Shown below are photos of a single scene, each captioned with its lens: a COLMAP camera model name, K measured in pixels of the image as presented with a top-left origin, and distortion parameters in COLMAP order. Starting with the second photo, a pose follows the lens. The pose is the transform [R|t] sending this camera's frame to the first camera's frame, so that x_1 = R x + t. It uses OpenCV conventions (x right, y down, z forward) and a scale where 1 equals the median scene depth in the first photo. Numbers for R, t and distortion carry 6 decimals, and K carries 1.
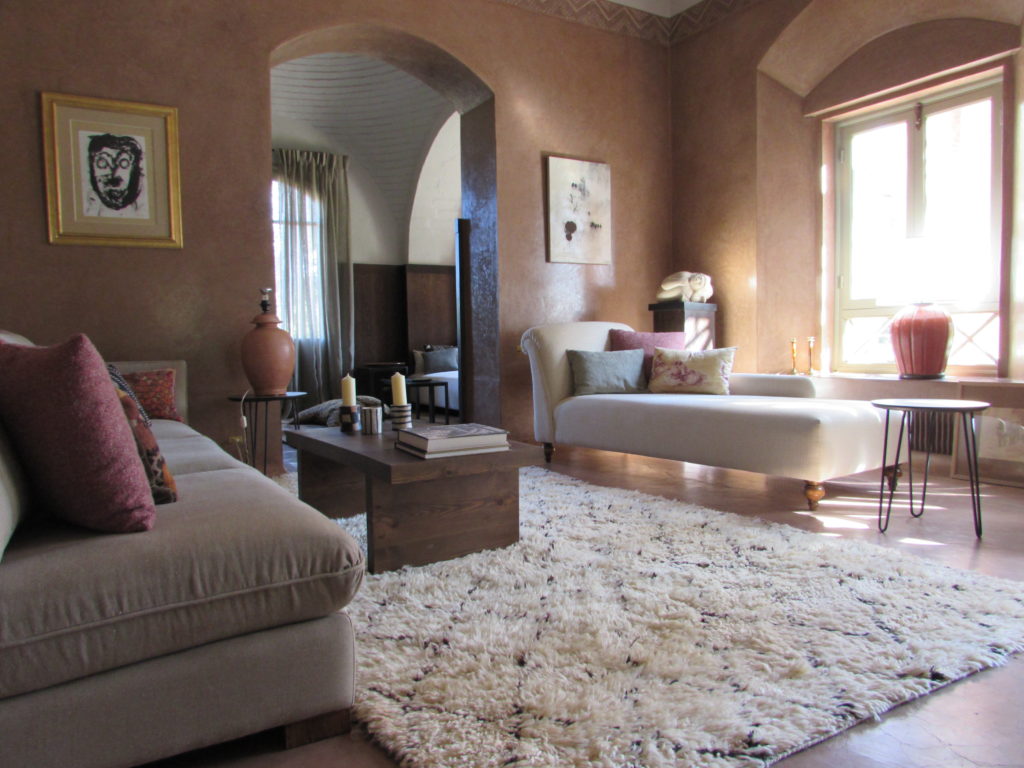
lens RADIAL K [[719.8, 0, 510.9], [0, 719.8, 385.3], [0, 0, 1]] dist [-0.042408, 0.015407]
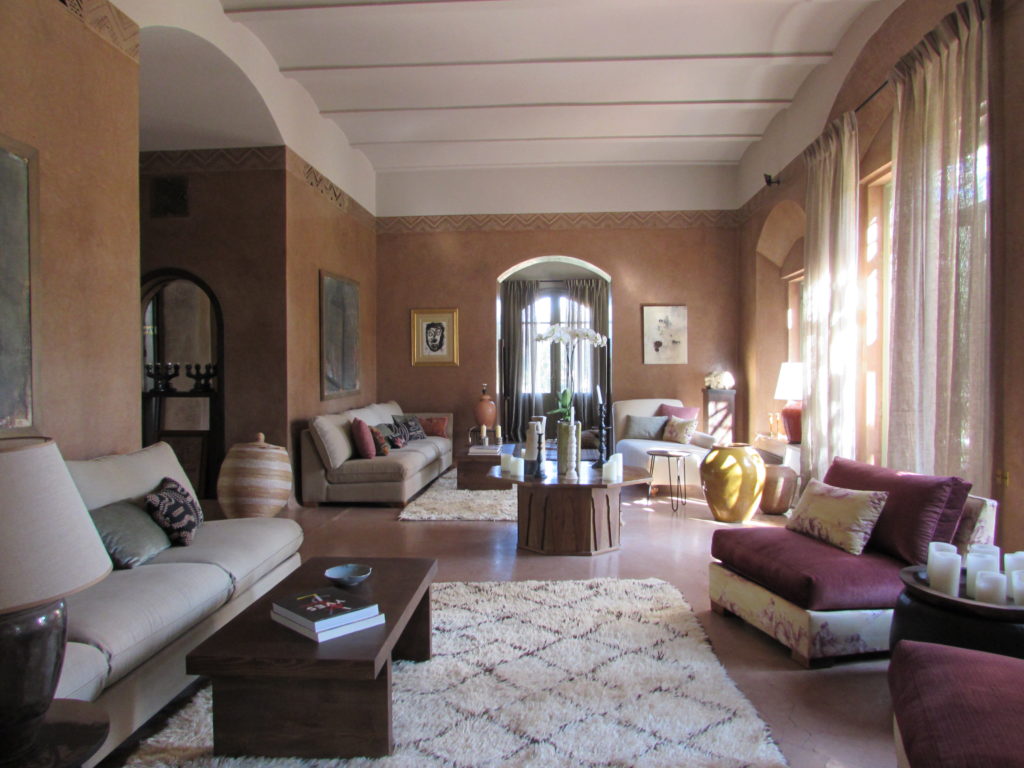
lens RADIAL K [[719.8, 0, 510.9], [0, 719.8, 385.3], [0, 0, 1]] dist [-0.042408, 0.015407]
pose [[0.816581, 0.029672, -0.576468, 0.852684], [-0.047589, 0.998739, -0.016003, -0.075567], [0.575267, 0.040501, 0.816963, -0.692026]]
